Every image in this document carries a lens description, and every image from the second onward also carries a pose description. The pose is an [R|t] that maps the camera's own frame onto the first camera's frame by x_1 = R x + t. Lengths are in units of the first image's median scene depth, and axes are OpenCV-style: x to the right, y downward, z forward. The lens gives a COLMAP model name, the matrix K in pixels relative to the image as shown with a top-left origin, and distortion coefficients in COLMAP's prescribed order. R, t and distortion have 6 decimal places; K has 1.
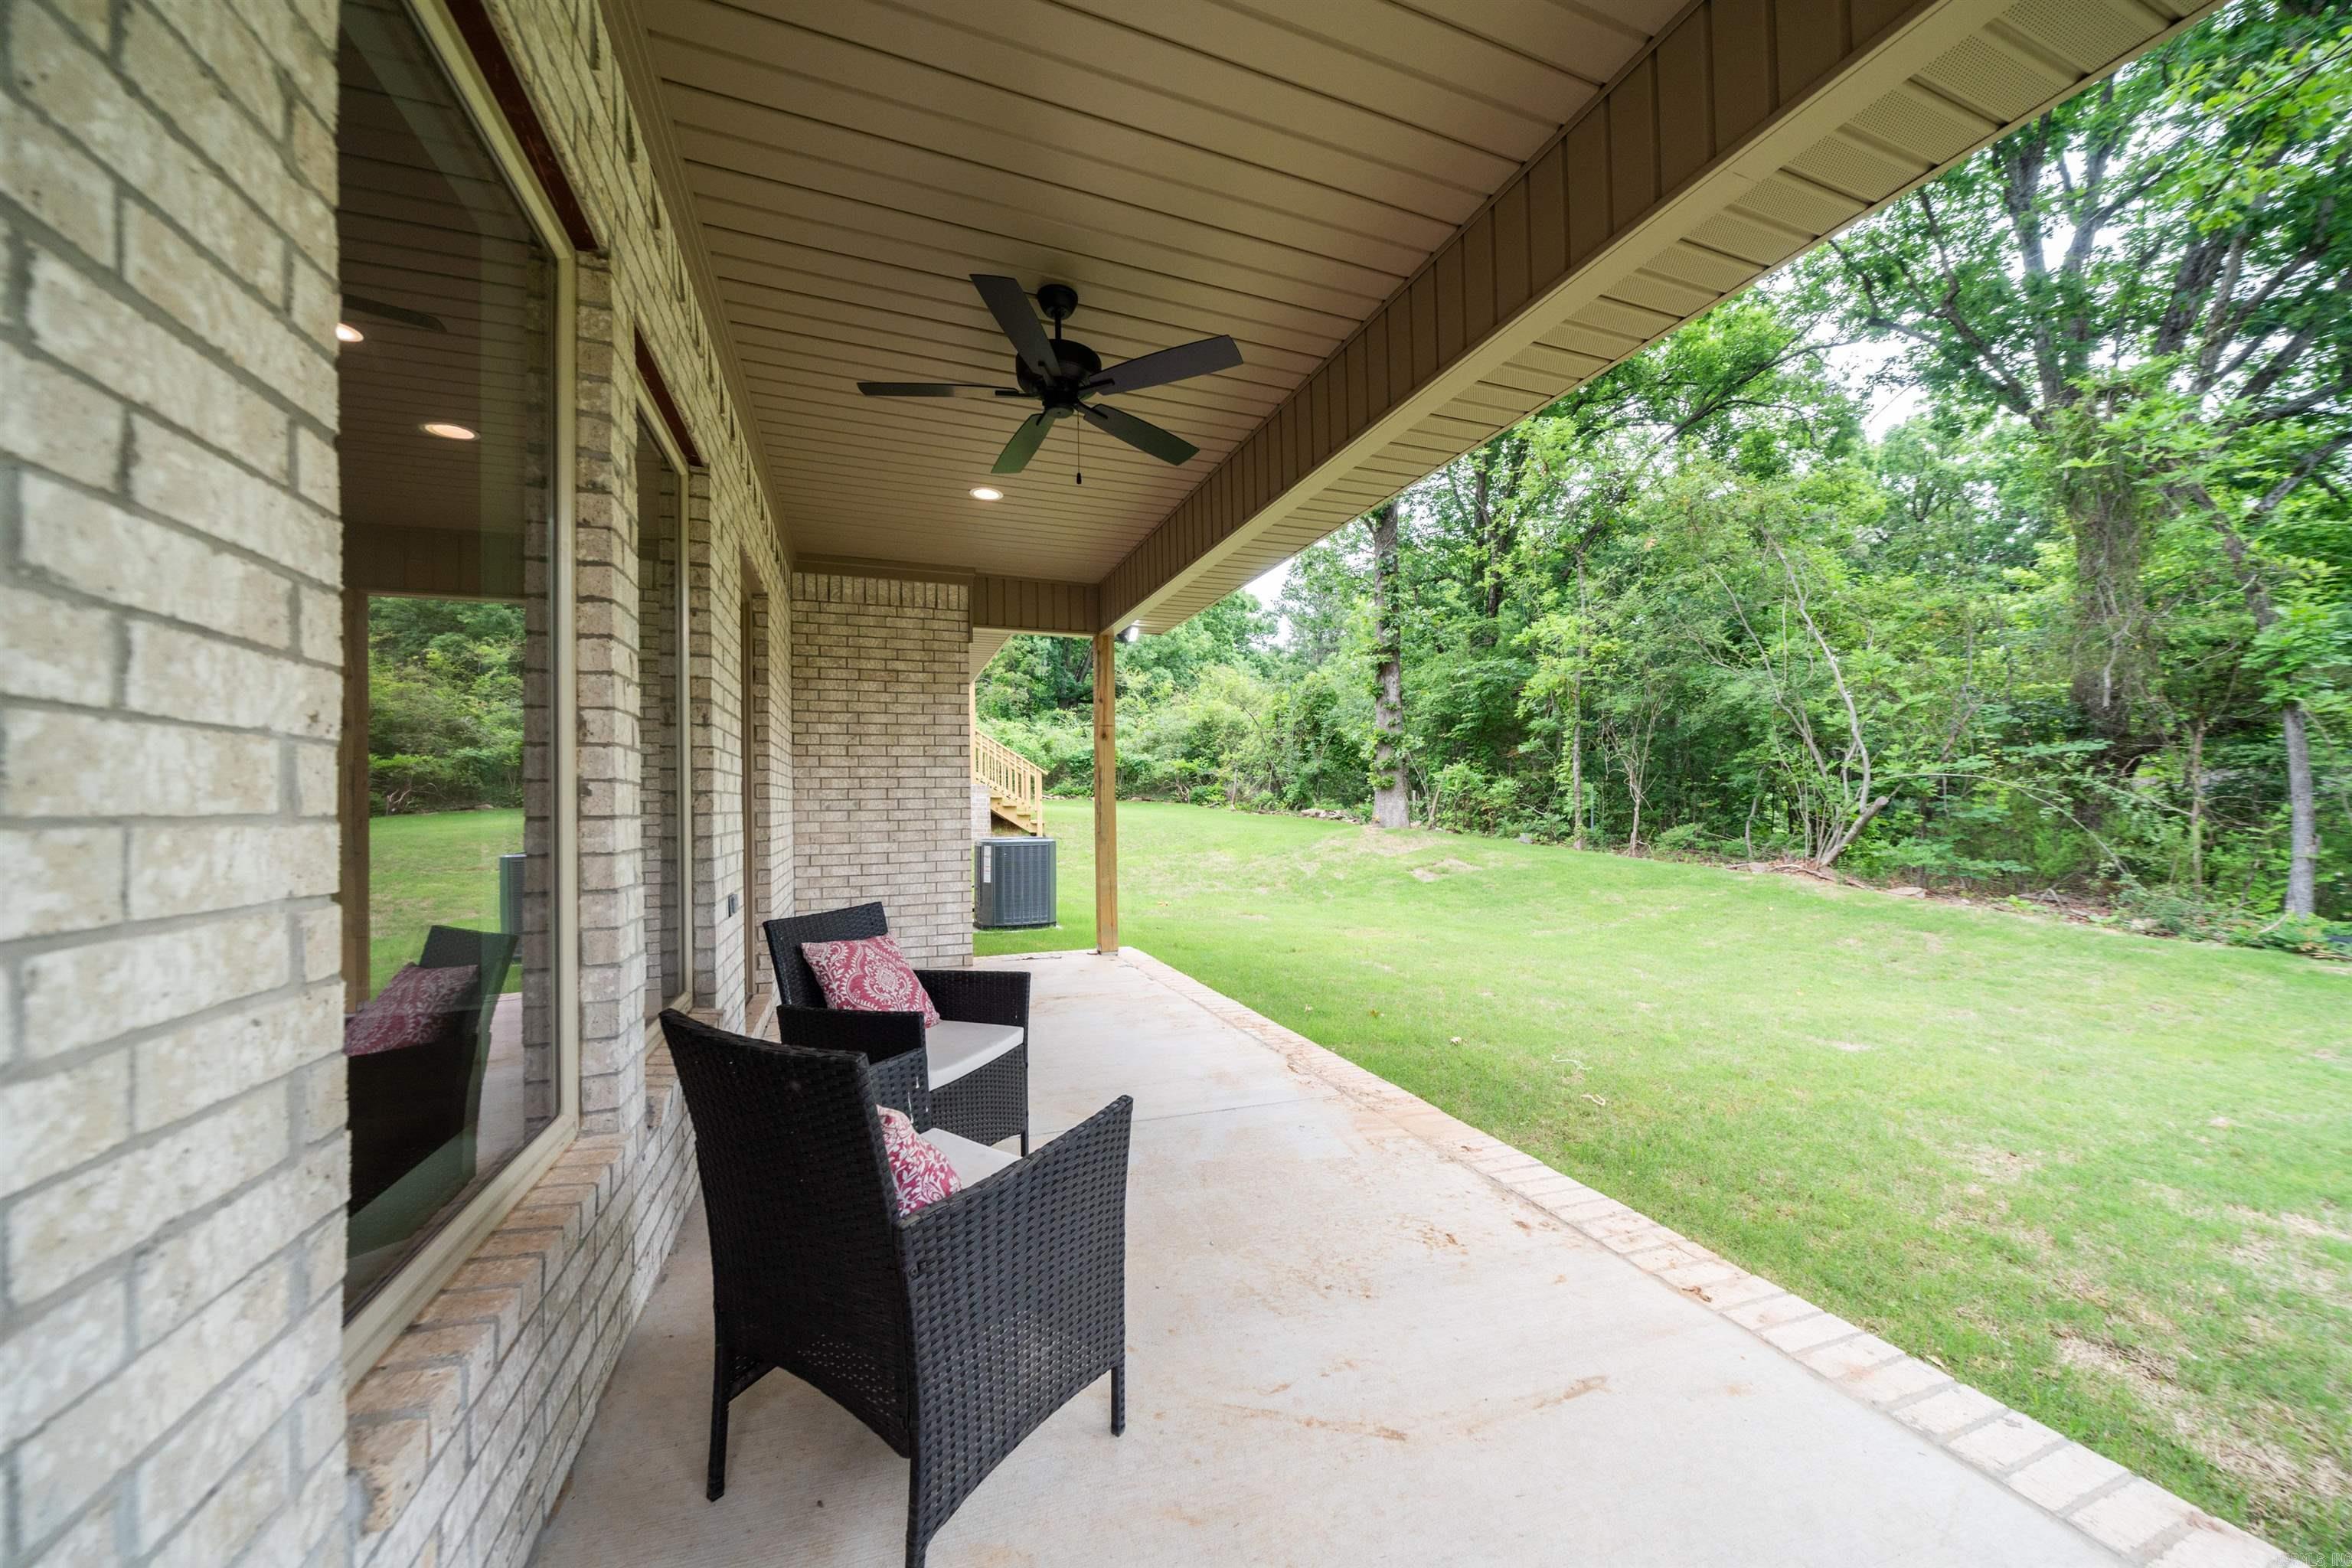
lens RADIAL K [[809.3, 0, 1163.7], [0, 809.3, 774.2], [0, 0, 1]] dist [-0.000782, -0.000092]
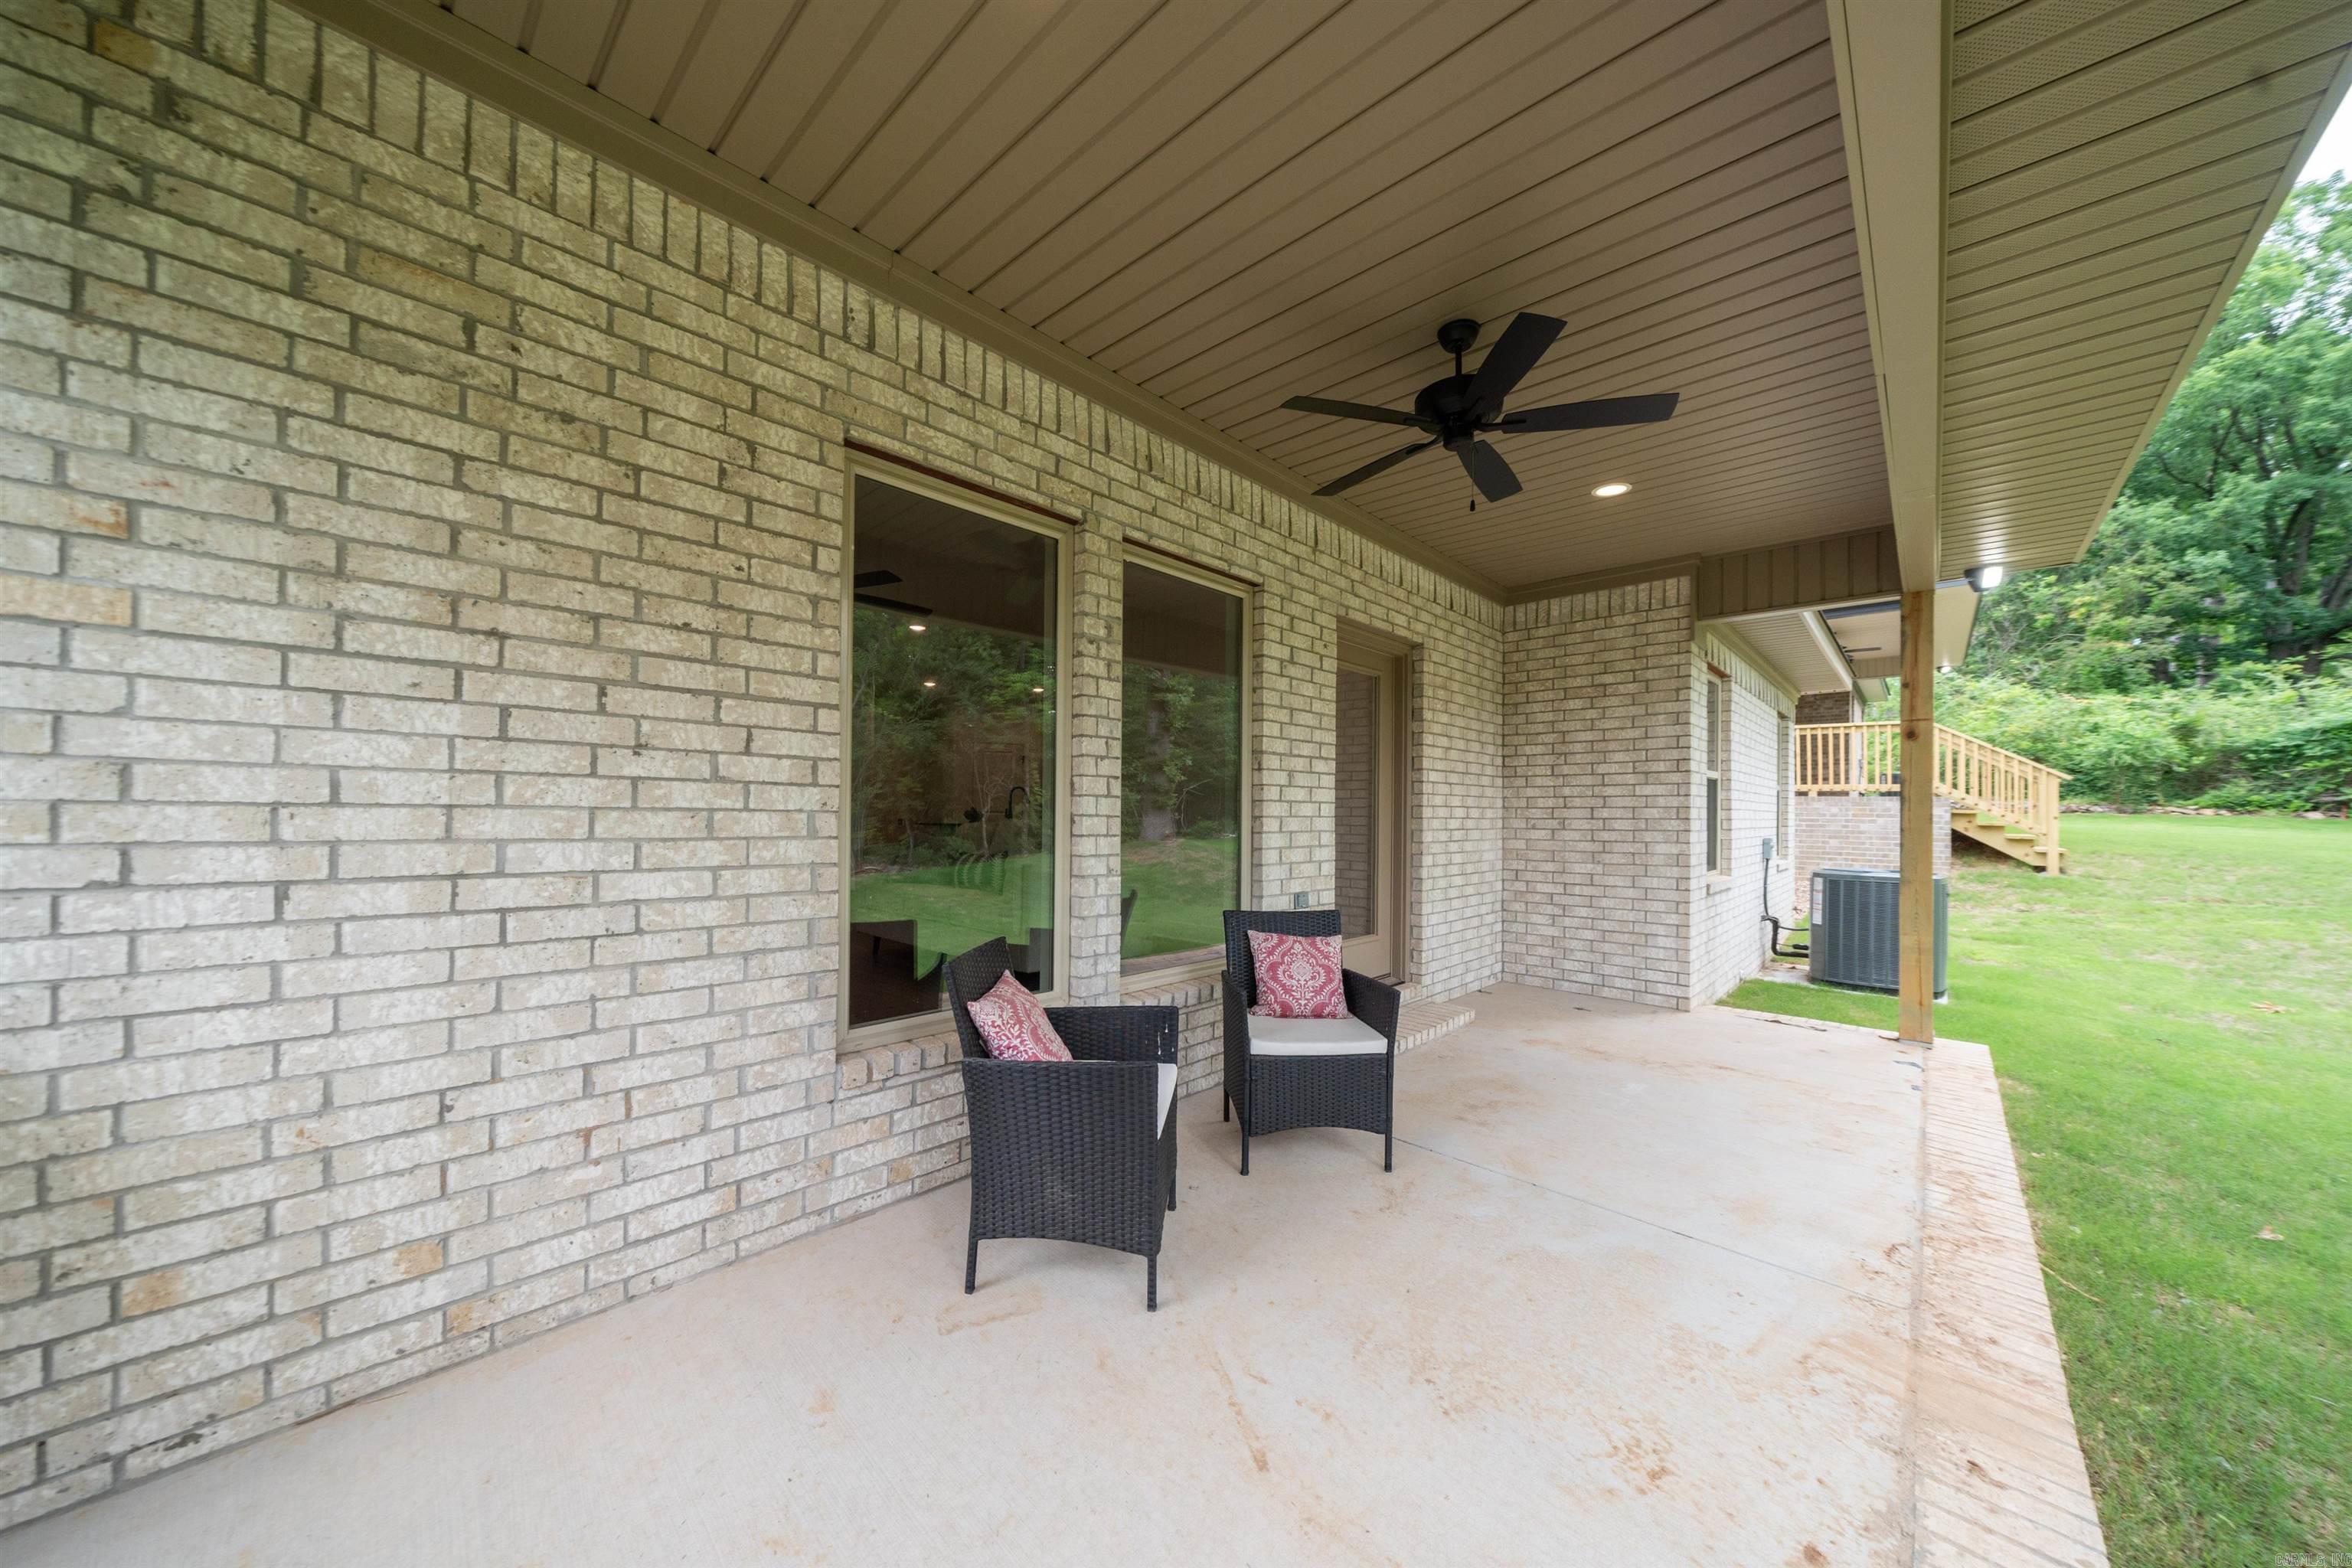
lens RADIAL K [[809.3, 0, 1163.7], [0, 809.3, 774.2], [0, 0, 1]] dist [-0.000782, -0.000092]
pose [[0.436222, -0.028791, -0.899378, 0.310241], [0.020925, 0.999542, -0.021848, -0.012279], [0.899596, -0.009289, 0.436625, 0.114932]]
